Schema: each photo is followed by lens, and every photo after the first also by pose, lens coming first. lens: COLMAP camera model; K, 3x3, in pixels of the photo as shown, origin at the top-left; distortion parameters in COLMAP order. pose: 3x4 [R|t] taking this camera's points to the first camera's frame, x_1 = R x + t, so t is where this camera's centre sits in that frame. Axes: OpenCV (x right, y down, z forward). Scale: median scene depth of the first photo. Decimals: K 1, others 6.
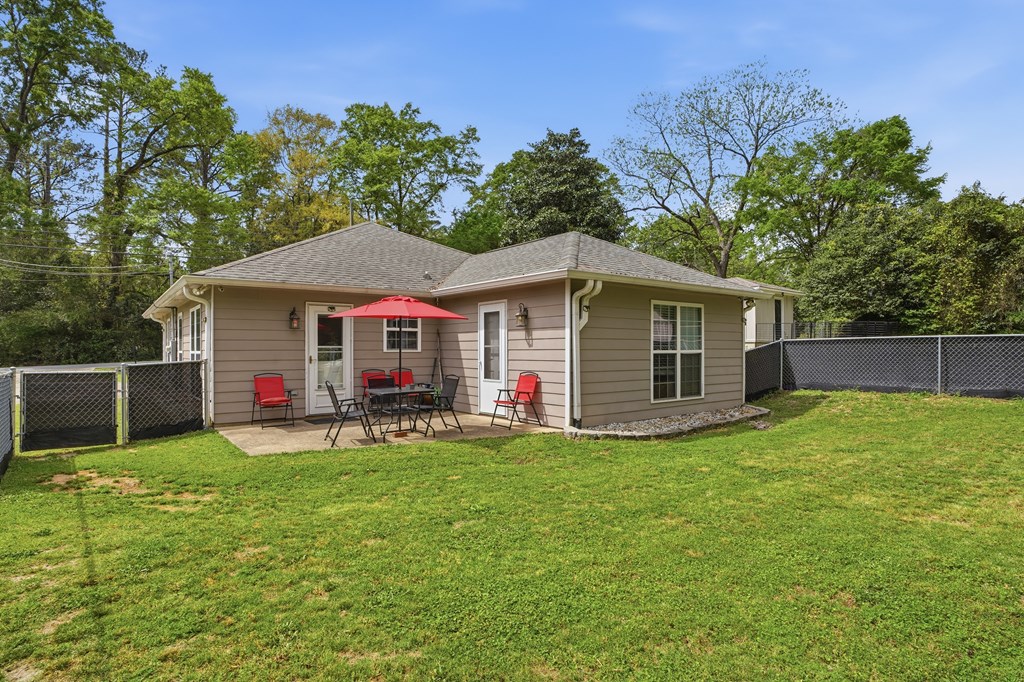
lens RADIAL K [[529.8, 0, 512.0], [0, 529.8, 341.0], [0, 0, 1]] dist [-0.038720, 0.015353]
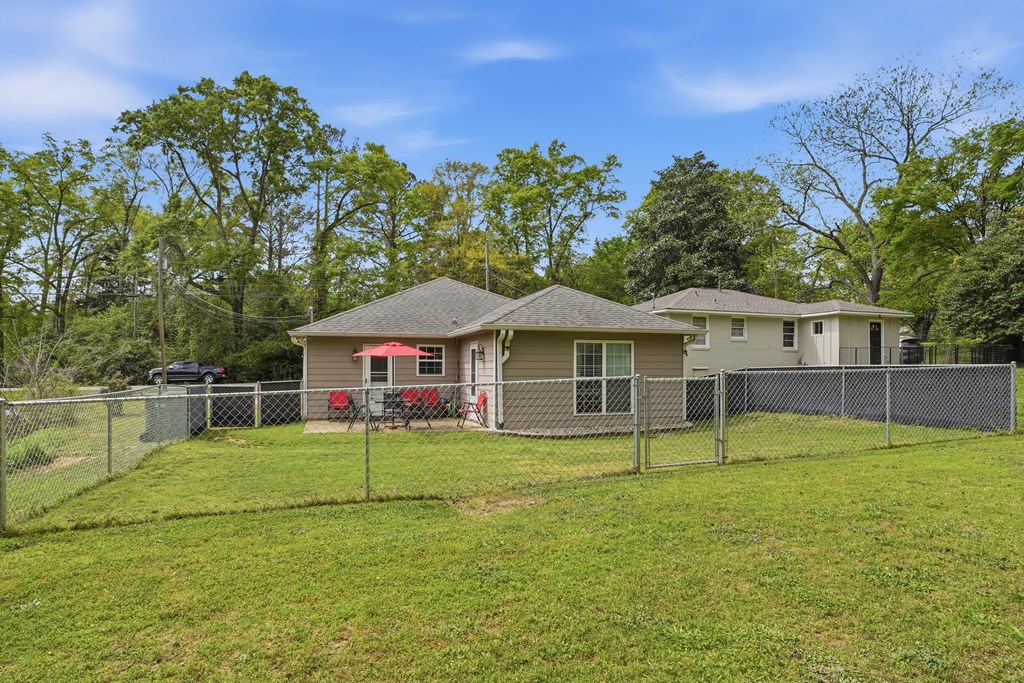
lens RADIAL K [[540.9, 0, 507.7], [0, 540.9, 358.5], [0, 0, 1]] dist [-0.045157, 0.021320]
pose [[0.939884, -0.002902, -0.341483, 0.123352], [0.000749, 0.999979, -0.006437, -0.004434], [0.341494, 0.005794, 0.939866, -0.078768]]
